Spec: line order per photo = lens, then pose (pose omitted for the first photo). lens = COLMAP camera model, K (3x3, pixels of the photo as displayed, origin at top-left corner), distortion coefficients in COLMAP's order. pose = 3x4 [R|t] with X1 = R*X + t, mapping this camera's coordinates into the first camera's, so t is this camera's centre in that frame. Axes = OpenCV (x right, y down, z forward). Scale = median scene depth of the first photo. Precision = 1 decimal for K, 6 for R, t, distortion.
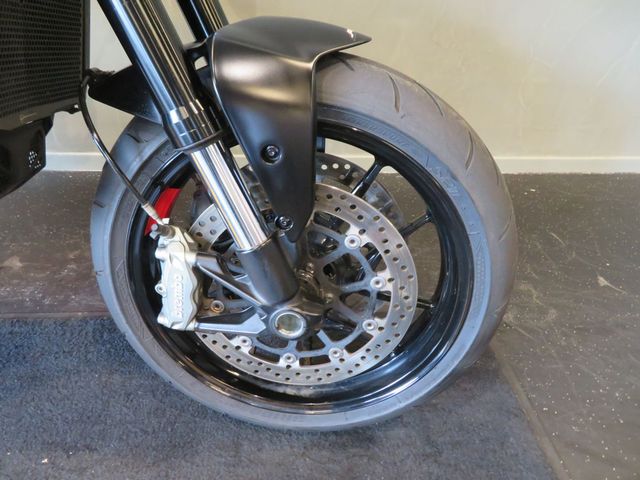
lens RADIAL K [[458.6, 0, 318.0], [0, 458.6, 240.0], [0, 0, 1]] dist [-0.013445, 0.008074]
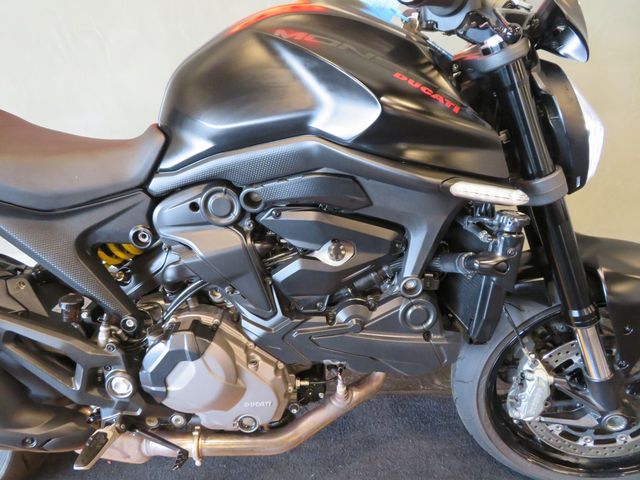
lens RADIAL K [[458.6, 0, 305.1], [0, 458.6, 234.8], [0, 0, 1]] dist [-0.013445, 0.008074]
pose [[0.994046, -0.009135, -0.108581, -0.868105], [-0.000144, 0.996368, -0.085149, -0.303460], [0.108965, 0.084658, 0.990434, -0.689617]]
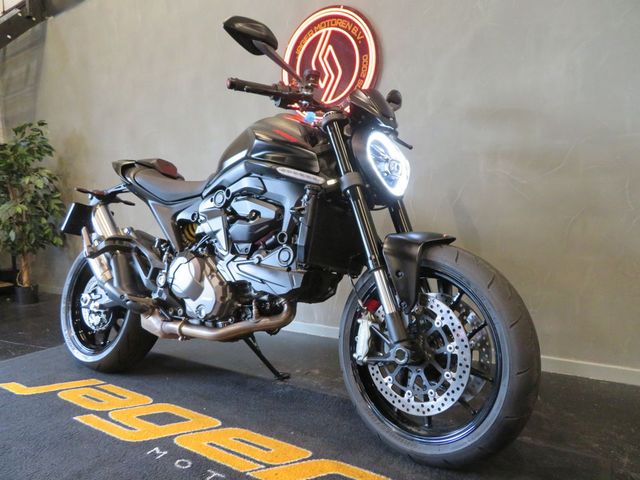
lens RADIAL K [[458.6, 0, 316.8], [0, 458.6, 238.3], [0, 0, 1]] dist [-0.013445, 0.008074]
pose [[0.768545, -0.036866, -0.638733, 0.904057], [-0.319815, 0.842524, -0.433441, 0.686685], [0.554127, 0.537395, 0.635728, -0.761174]]
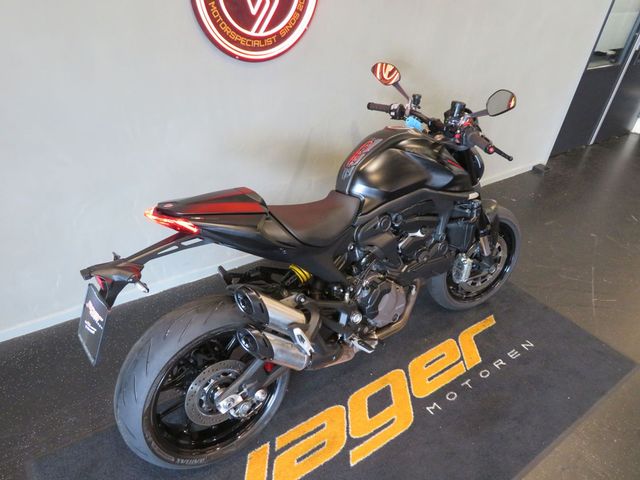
lens RADIAL K [[458.6, 0, 319.6], [0, 458.6, 237.1], [0, 0, 1]] dist [-0.013445, 0.008074]
pose [[0.858733, -0.260964, 0.440994, -2.809199], [0.261580, 0.963273, 0.060665, -0.677695], [-0.440629, 0.063260, 0.895457, -1.813826]]
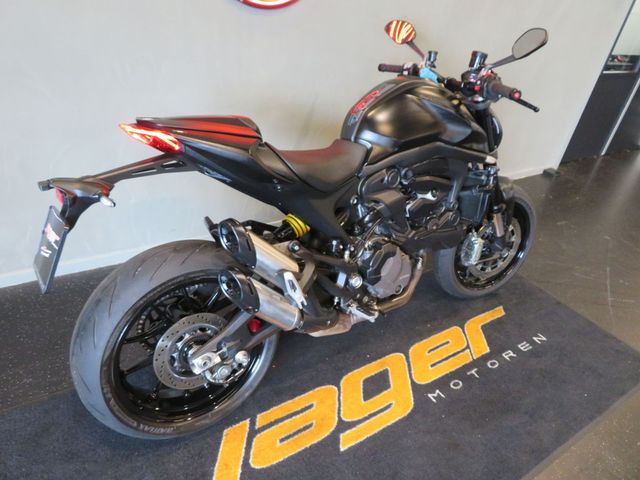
lens RADIAL K [[458.6, 0, 319.0], [0, 458.6, 239.0], [0, 0, 1]] dist [-0.013445, 0.008074]
pose [[0.870255, -0.194577, 0.452543, -2.765703], [0.207260, 0.978040, 0.021954, -0.300364], [-0.446877, 0.074689, 0.891472, -1.523067]]
